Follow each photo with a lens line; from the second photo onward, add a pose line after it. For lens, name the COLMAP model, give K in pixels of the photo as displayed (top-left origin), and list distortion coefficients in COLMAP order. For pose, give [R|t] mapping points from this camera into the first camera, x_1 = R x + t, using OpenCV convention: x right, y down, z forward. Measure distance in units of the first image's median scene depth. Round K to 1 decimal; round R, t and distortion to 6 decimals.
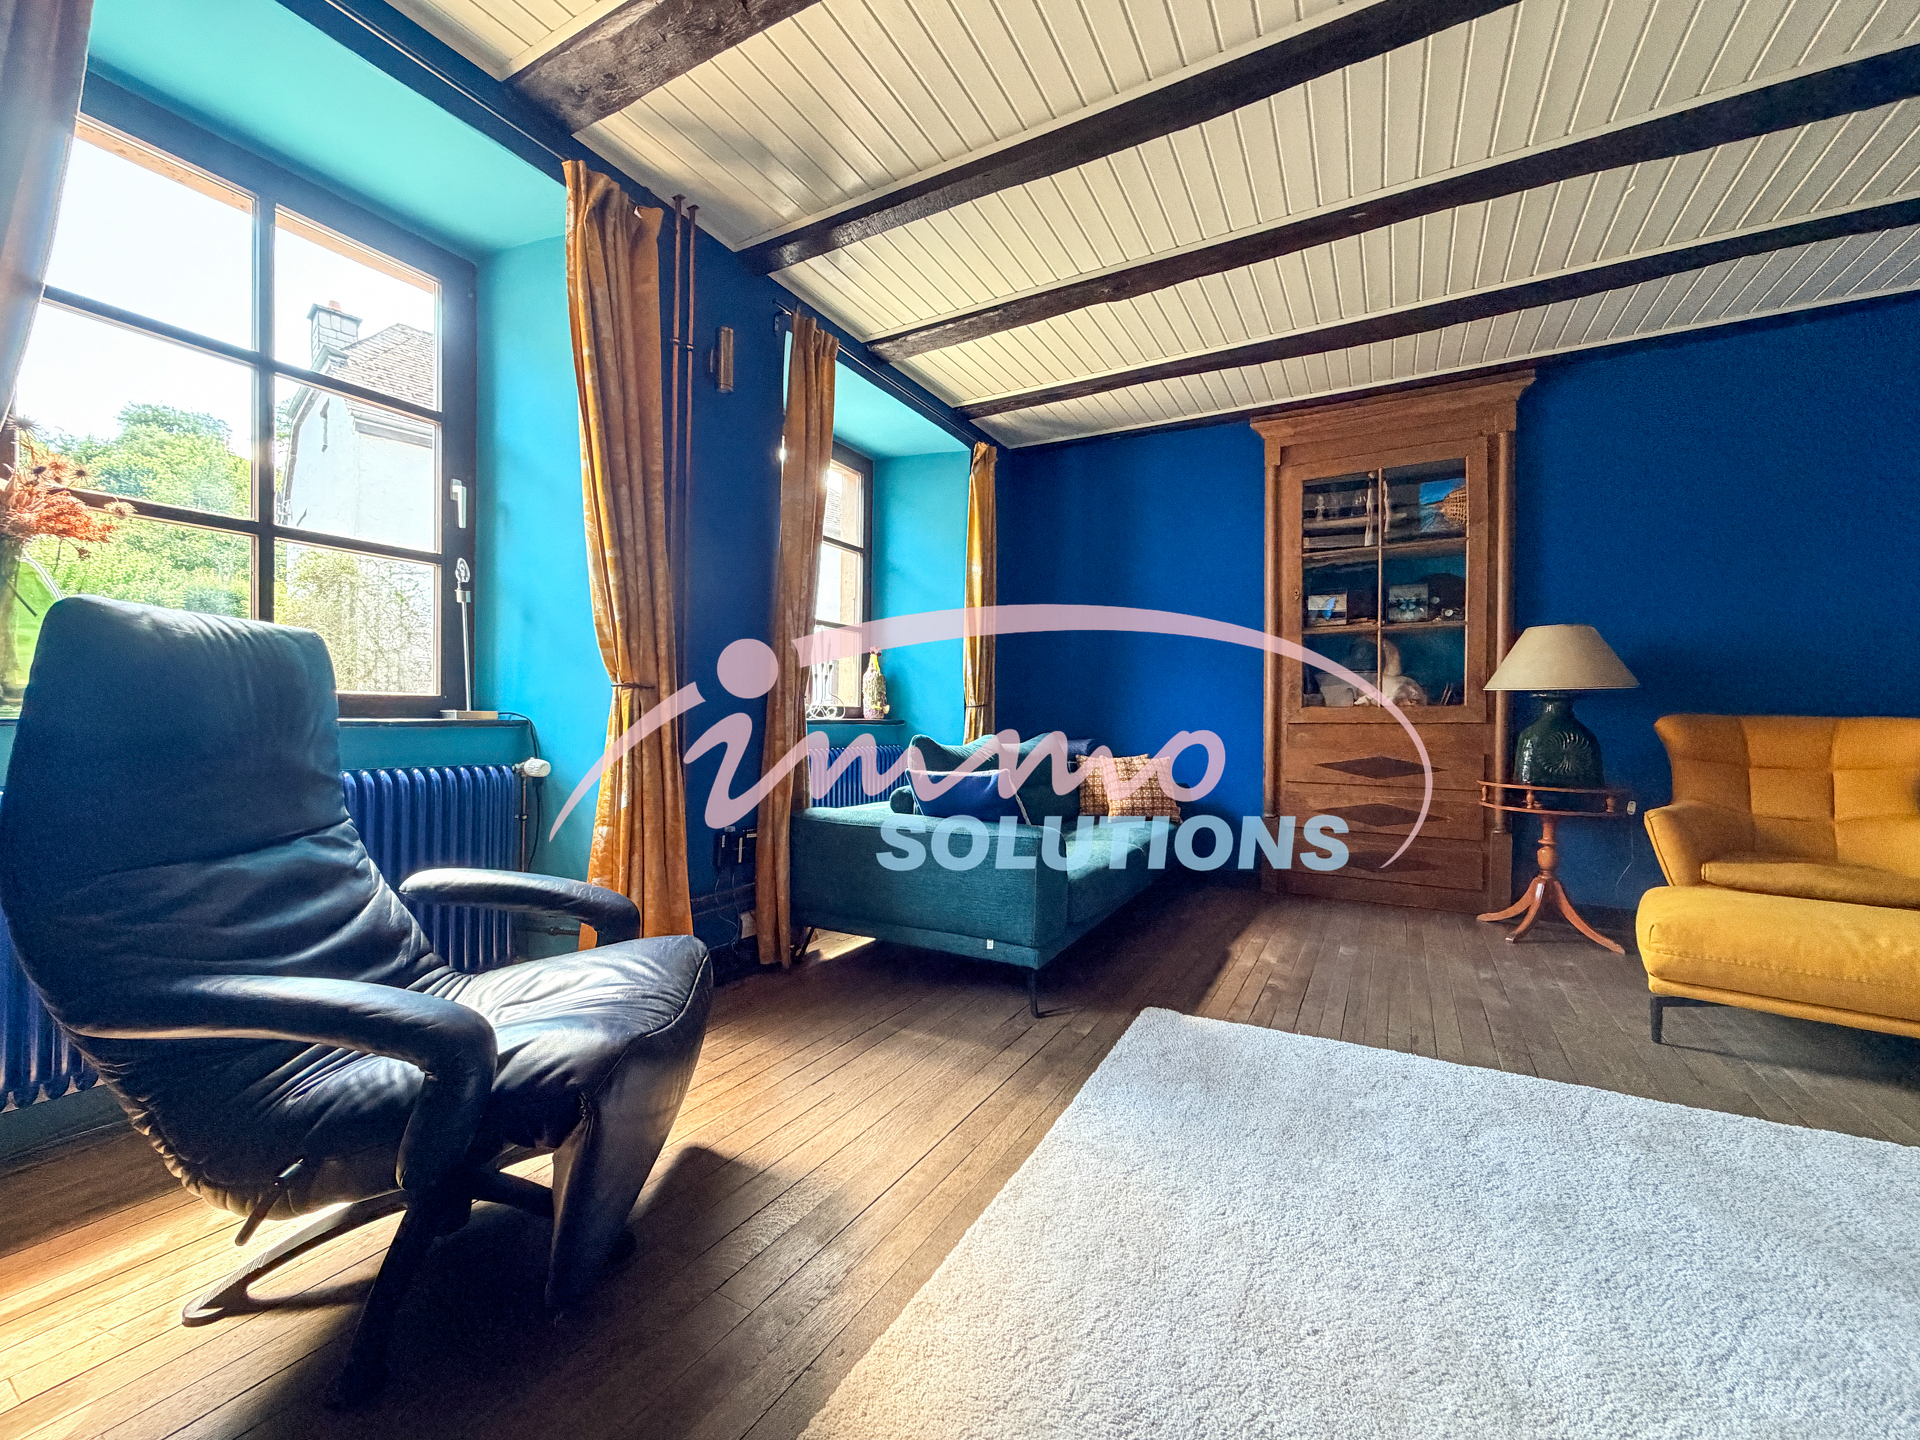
lens RADIAL K [[768.0, 0, 962.0], [0, 768.0, 723.0], [0, 0, 1]] dist [-0.001910, 0.000379]
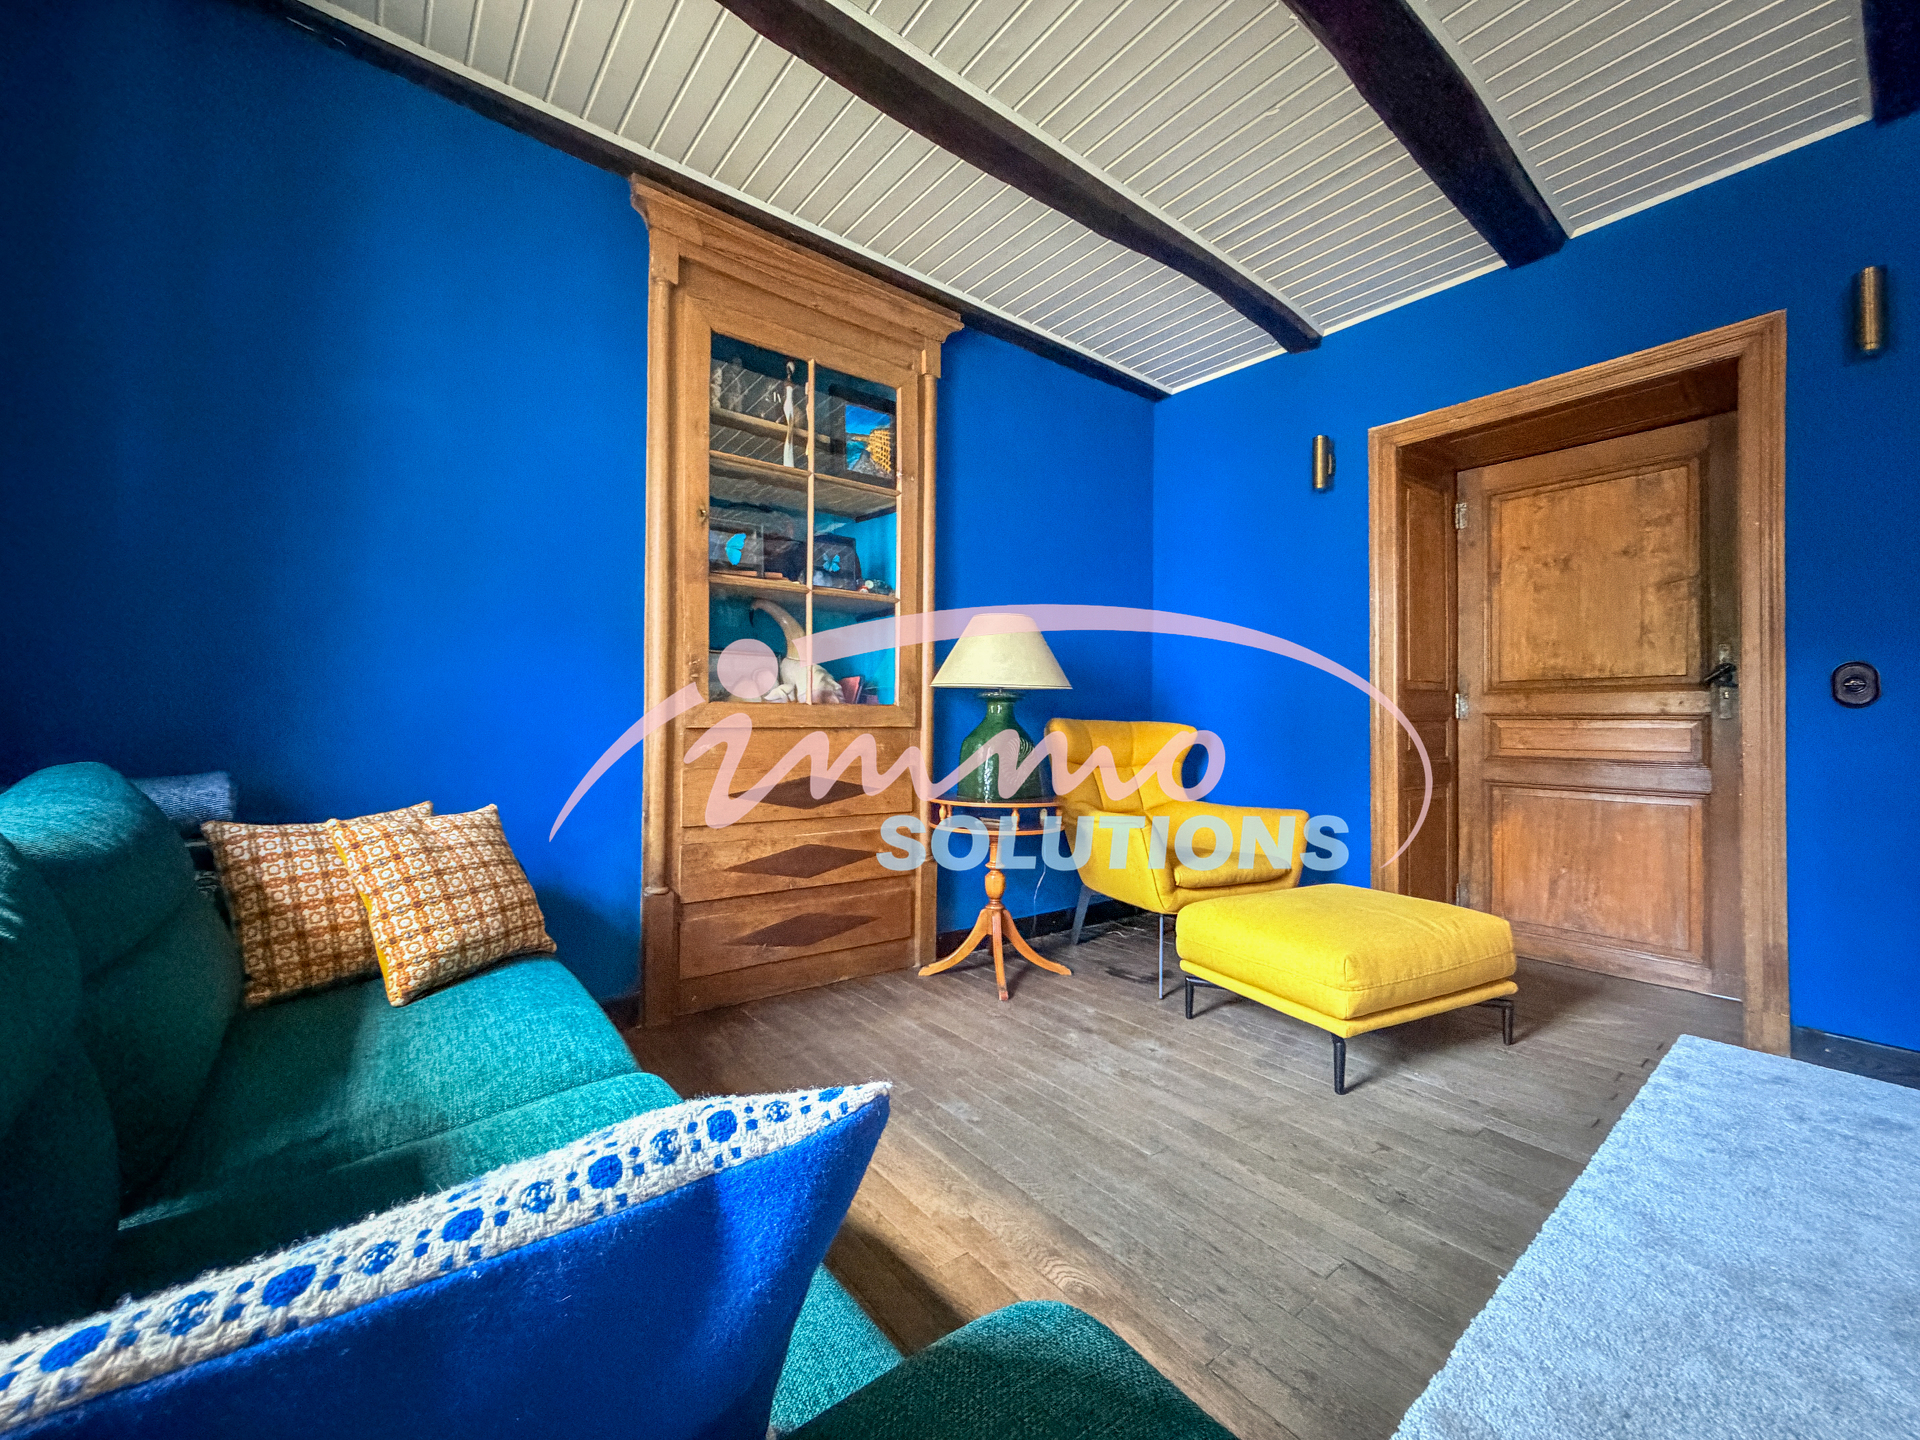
lens RADIAL K [[768.0, 0, 955.8], [0, 768.0, 718.6], [0, 0, 1]] dist [-0.001910, 0.000379]
pose [[0.386649, 0.008198, 0.922190, -0.044134], [0.000815, 0.999957, -0.009231, -0.000916], [-0.922226, 0.004321, 0.386626, 0.675232]]
